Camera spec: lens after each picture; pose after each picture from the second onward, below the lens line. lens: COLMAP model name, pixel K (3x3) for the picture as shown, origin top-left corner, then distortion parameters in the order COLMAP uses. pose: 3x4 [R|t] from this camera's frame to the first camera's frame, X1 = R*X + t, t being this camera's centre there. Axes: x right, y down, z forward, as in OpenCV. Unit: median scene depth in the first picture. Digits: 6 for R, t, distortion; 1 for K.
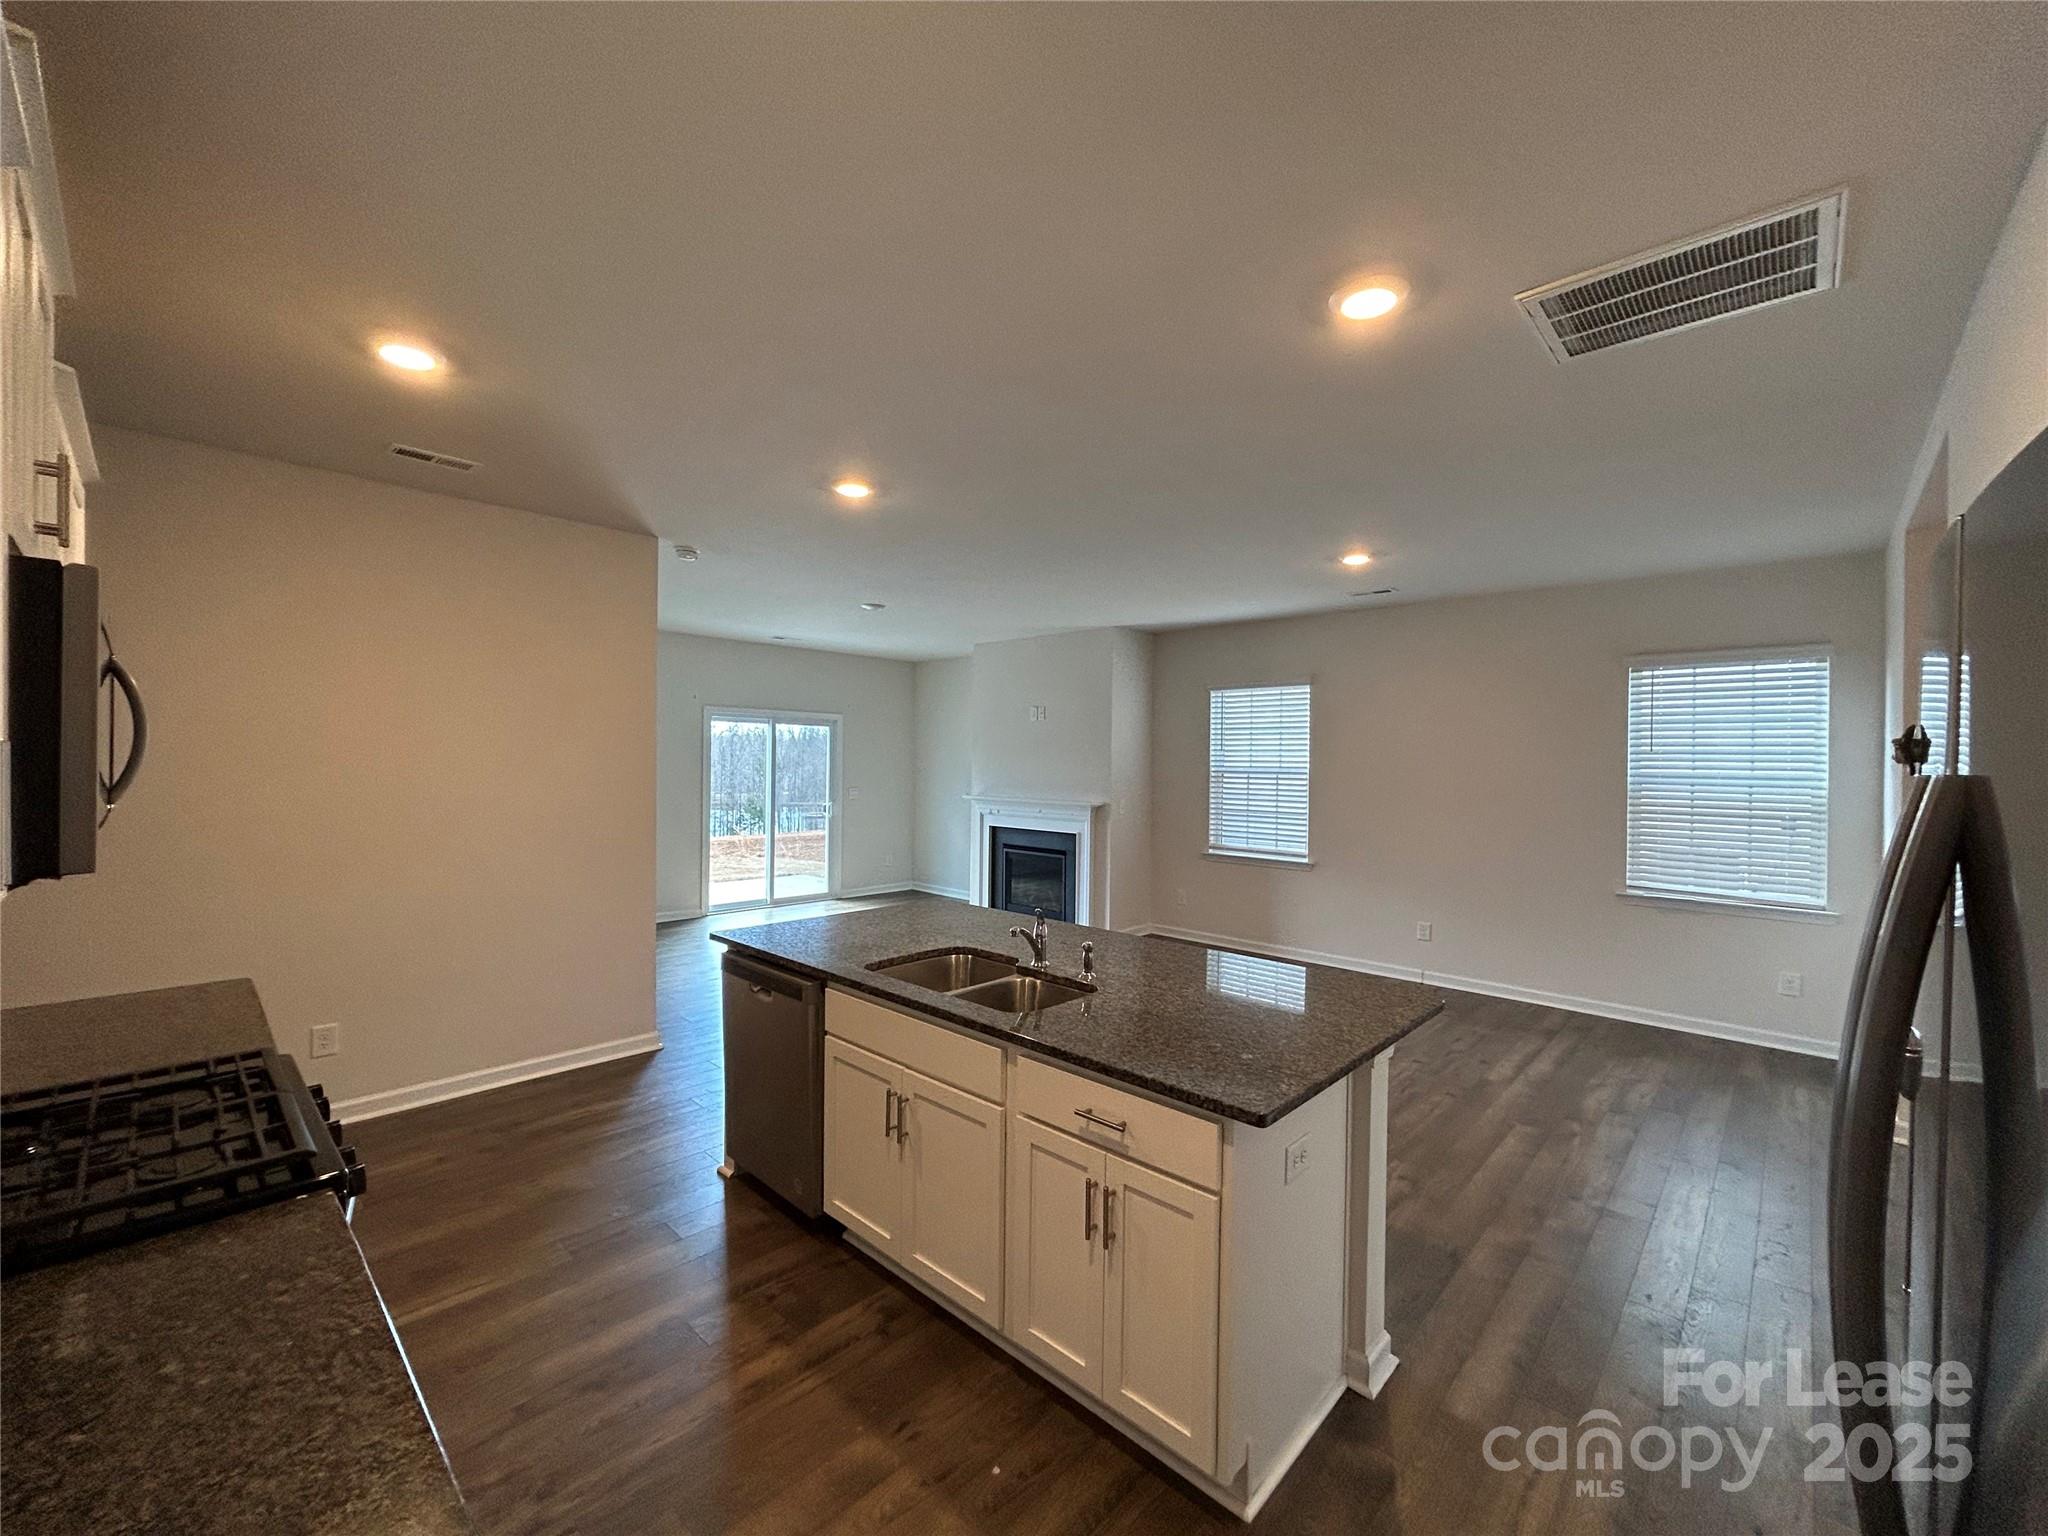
lens RADIAL K [[820.1, 0, 1018.2], [0, 820.1, 768.2], [0, 0, 1]] dist [0.000545, -0.000131]
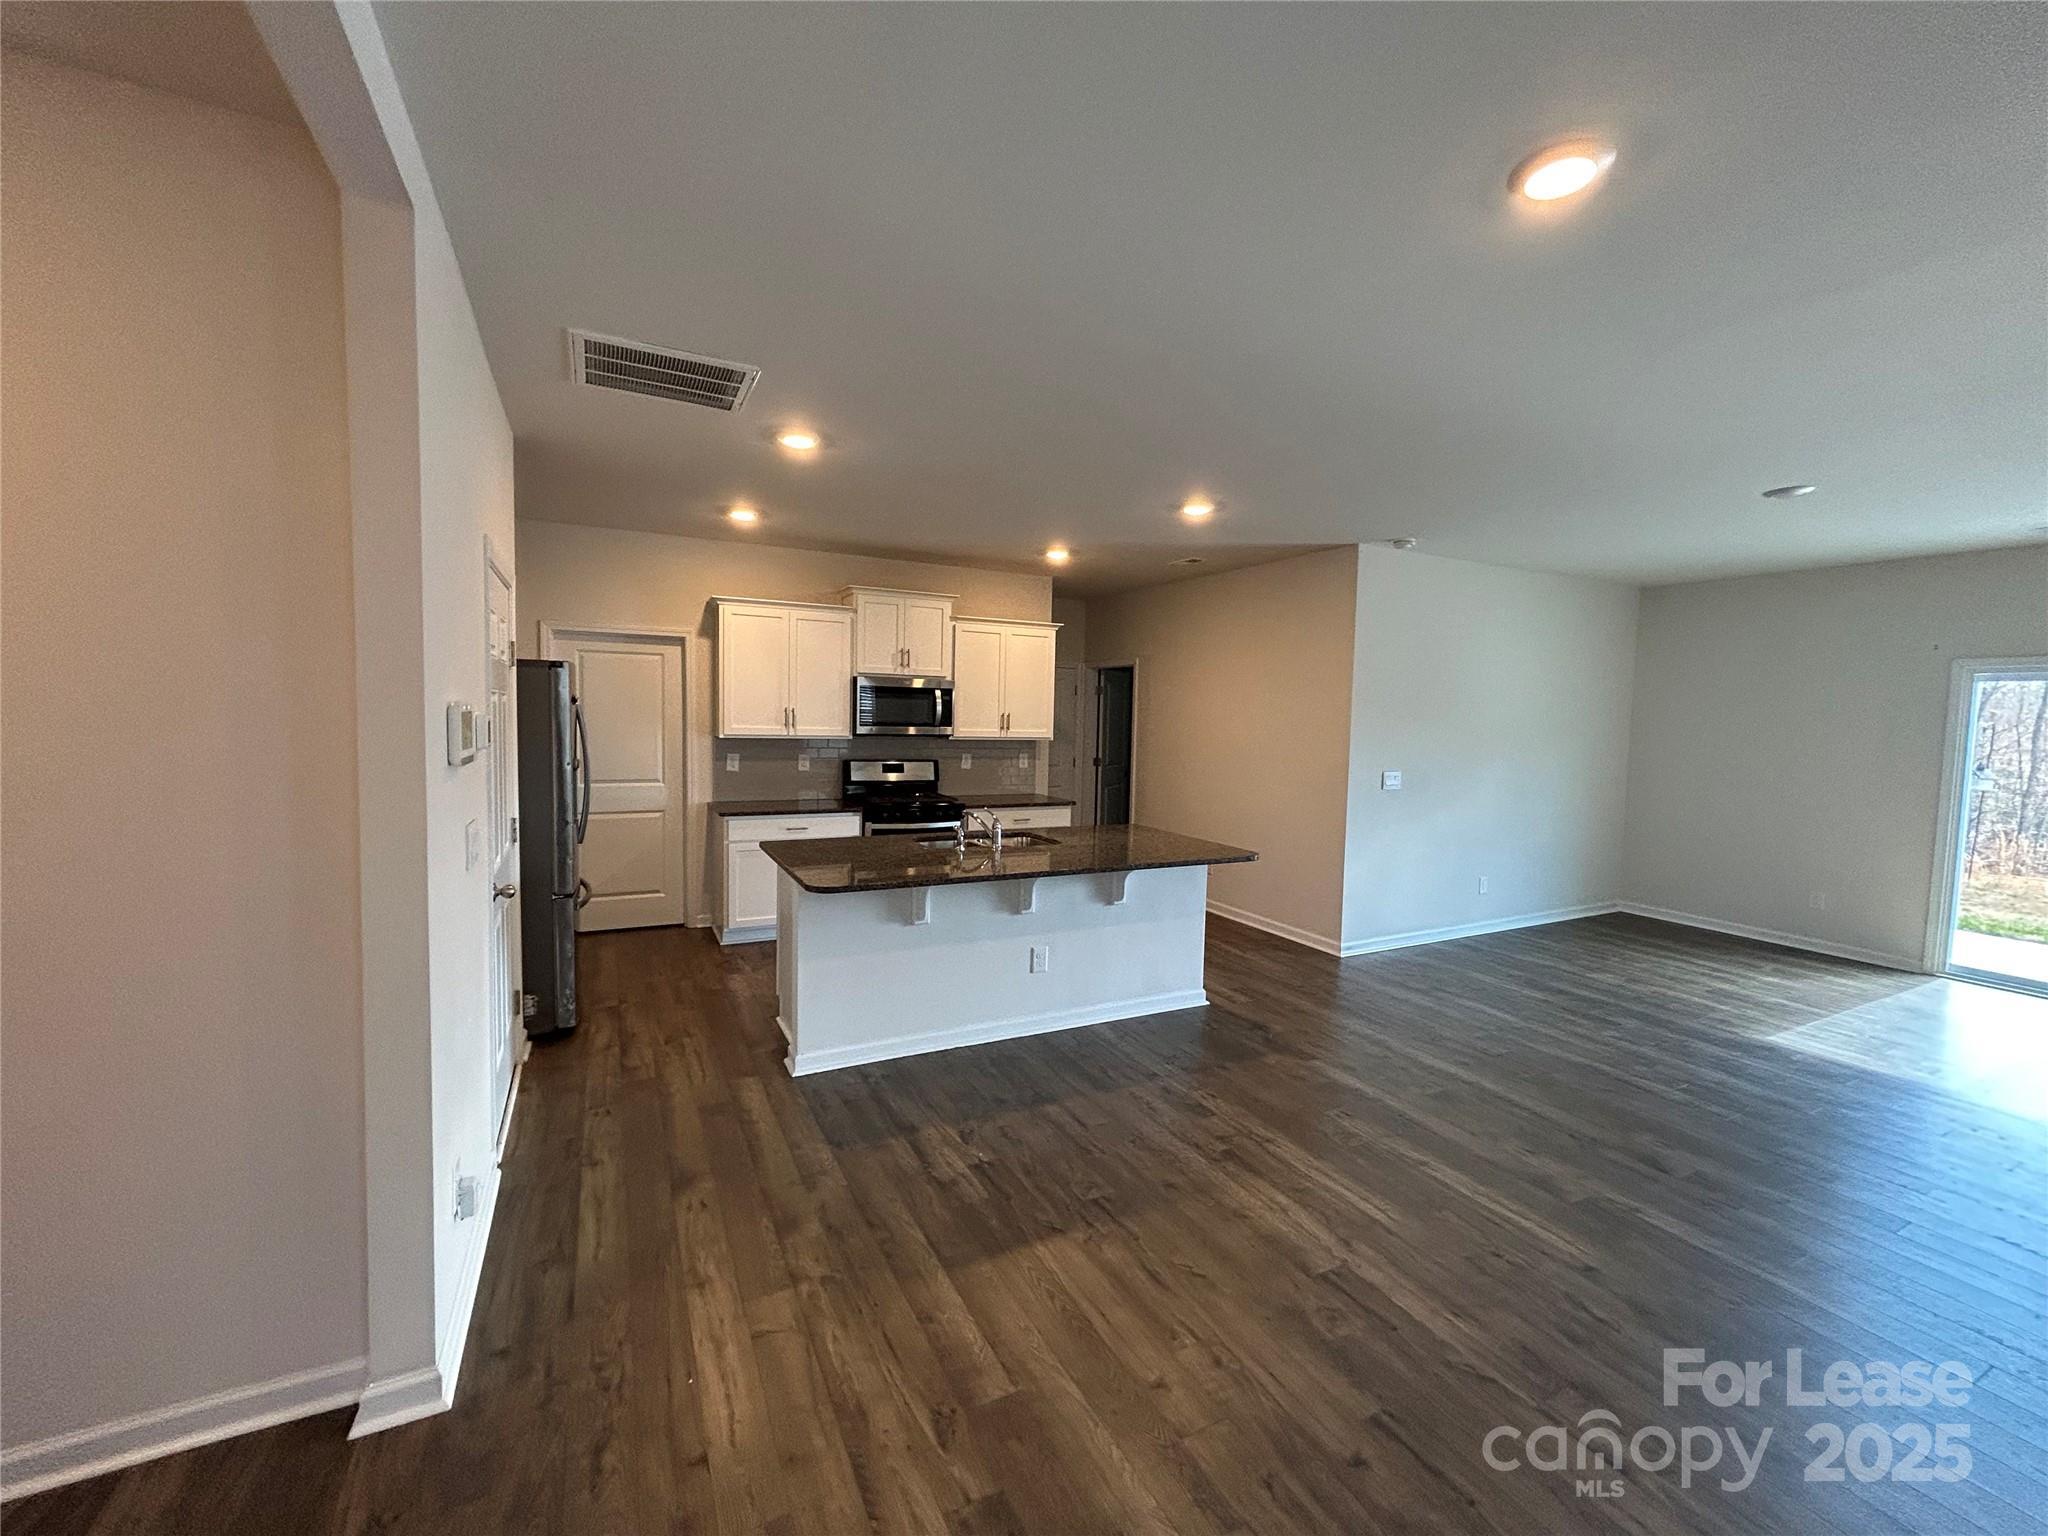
lens RADIAL K [[820.1, 0, 1018.2], [0, 820.1, 768.2], [0, 0, 1]] dist [0.000545, -0.000131]
pose [[-0.336009, 0.042820, -0.940885, 1.578947], [-0.033818, 0.997773, 0.057486, 0.000840], [0.941251, 0.051135, -0.333813, 1.678124]]
